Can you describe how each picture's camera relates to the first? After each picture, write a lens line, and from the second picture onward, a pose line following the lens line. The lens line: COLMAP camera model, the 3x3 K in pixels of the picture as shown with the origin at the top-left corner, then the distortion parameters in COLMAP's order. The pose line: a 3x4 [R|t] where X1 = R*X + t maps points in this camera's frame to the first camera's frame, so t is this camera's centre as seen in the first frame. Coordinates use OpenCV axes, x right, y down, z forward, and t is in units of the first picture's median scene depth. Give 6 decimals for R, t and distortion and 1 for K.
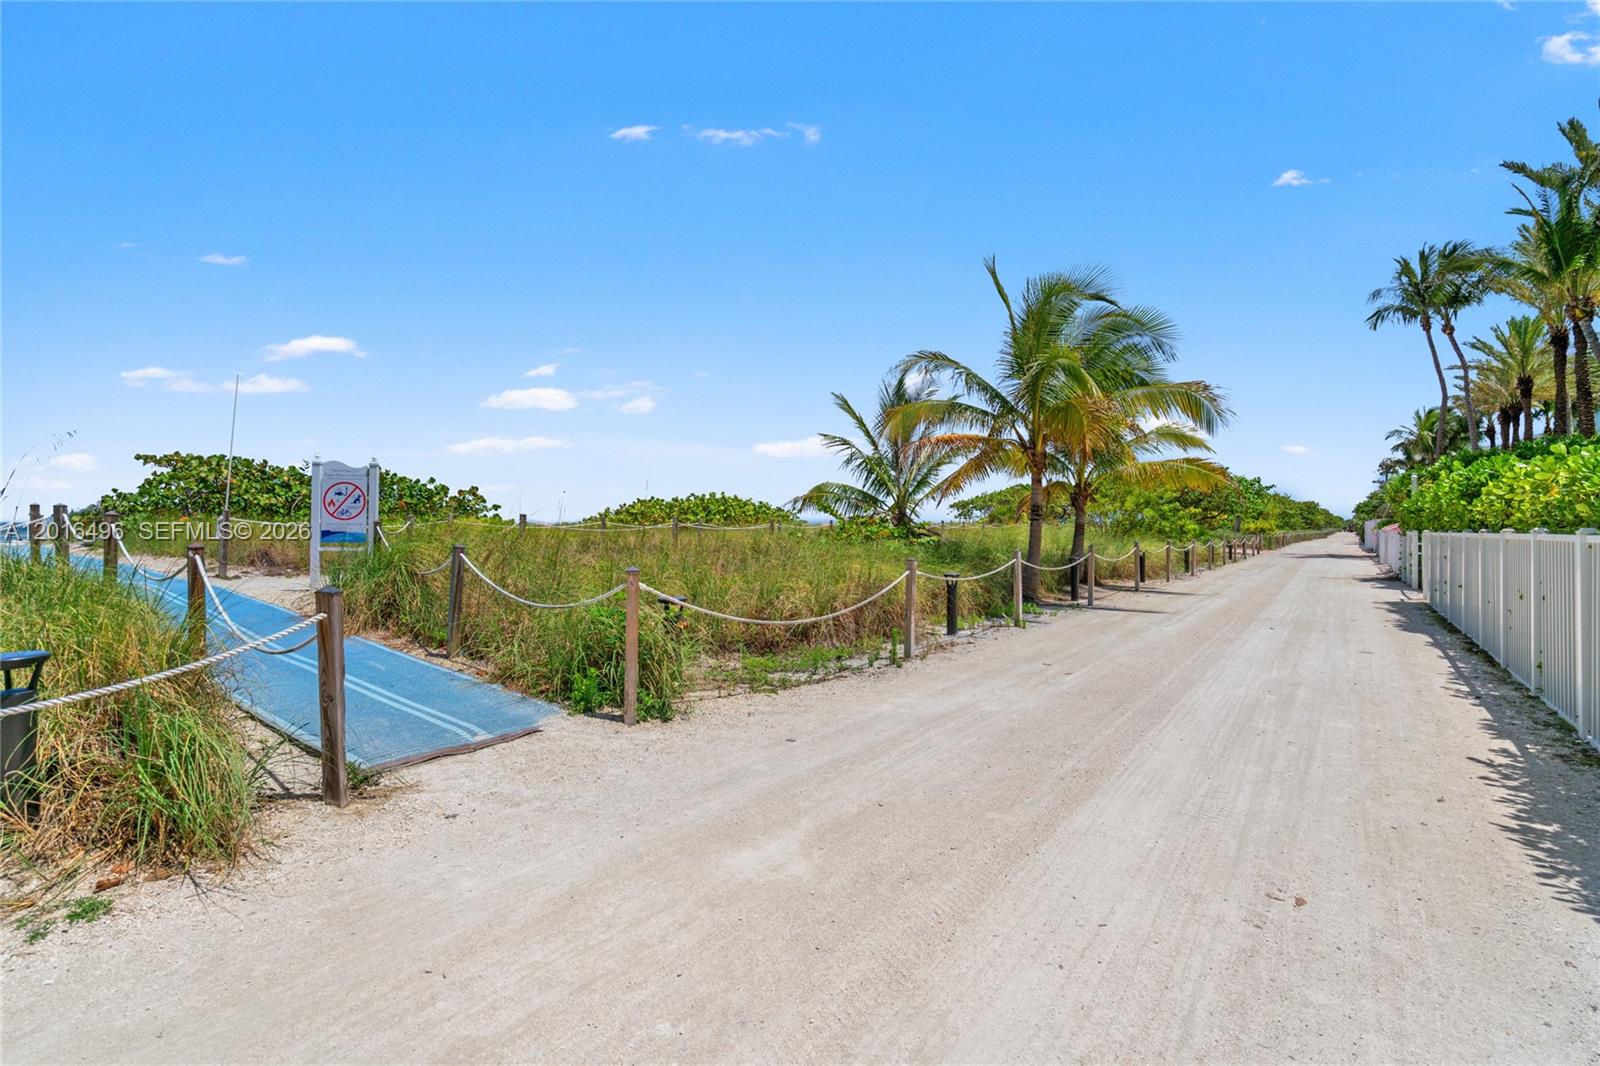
lens RADIAL K [[728.3, 0, 800.0], [0, 728.3, 545.0], [0, 0, 1]] dist [0.002451, -0.000870]
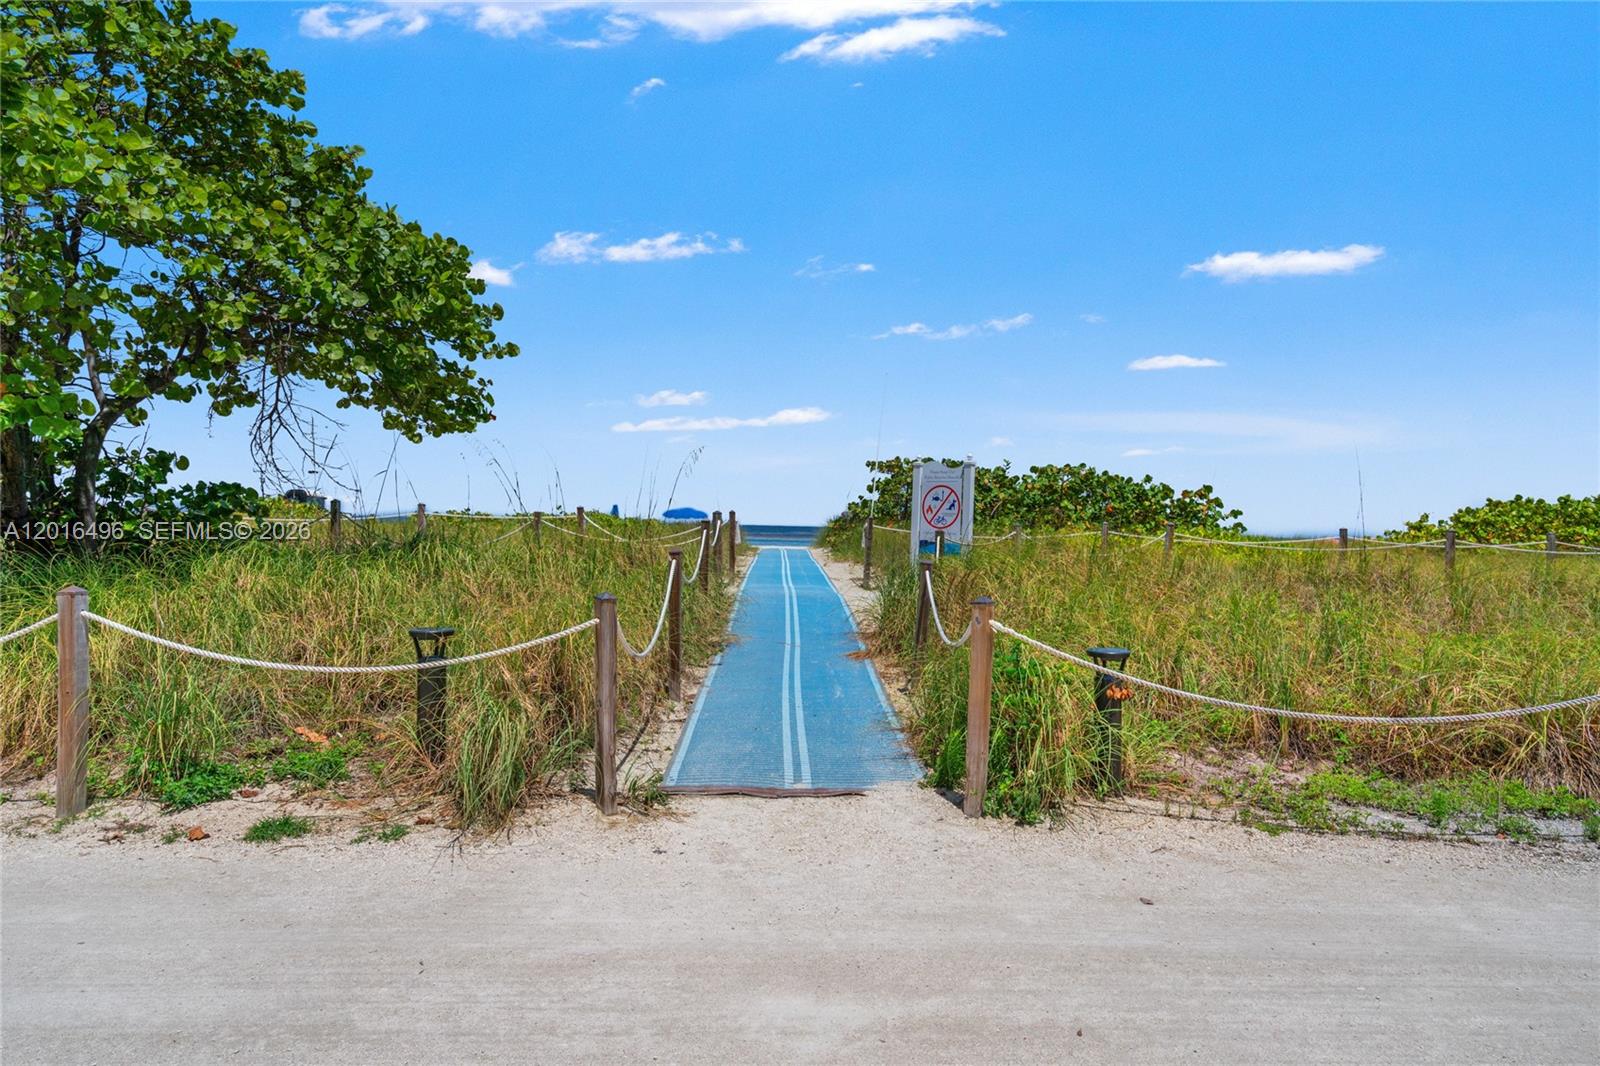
lens RADIAL K [[1015.9, 0, 800.8], [0, 1015.9, 537.1], [0, 0, 1]] dist [0.007110, 0.000976]
pose [[0.621000, 0.017257, -0.783621, 0.274352], [-0.040206, 0.999143, -0.009859, -0.006922], [0.782779, 0.037629, 0.621162, 0.146864]]
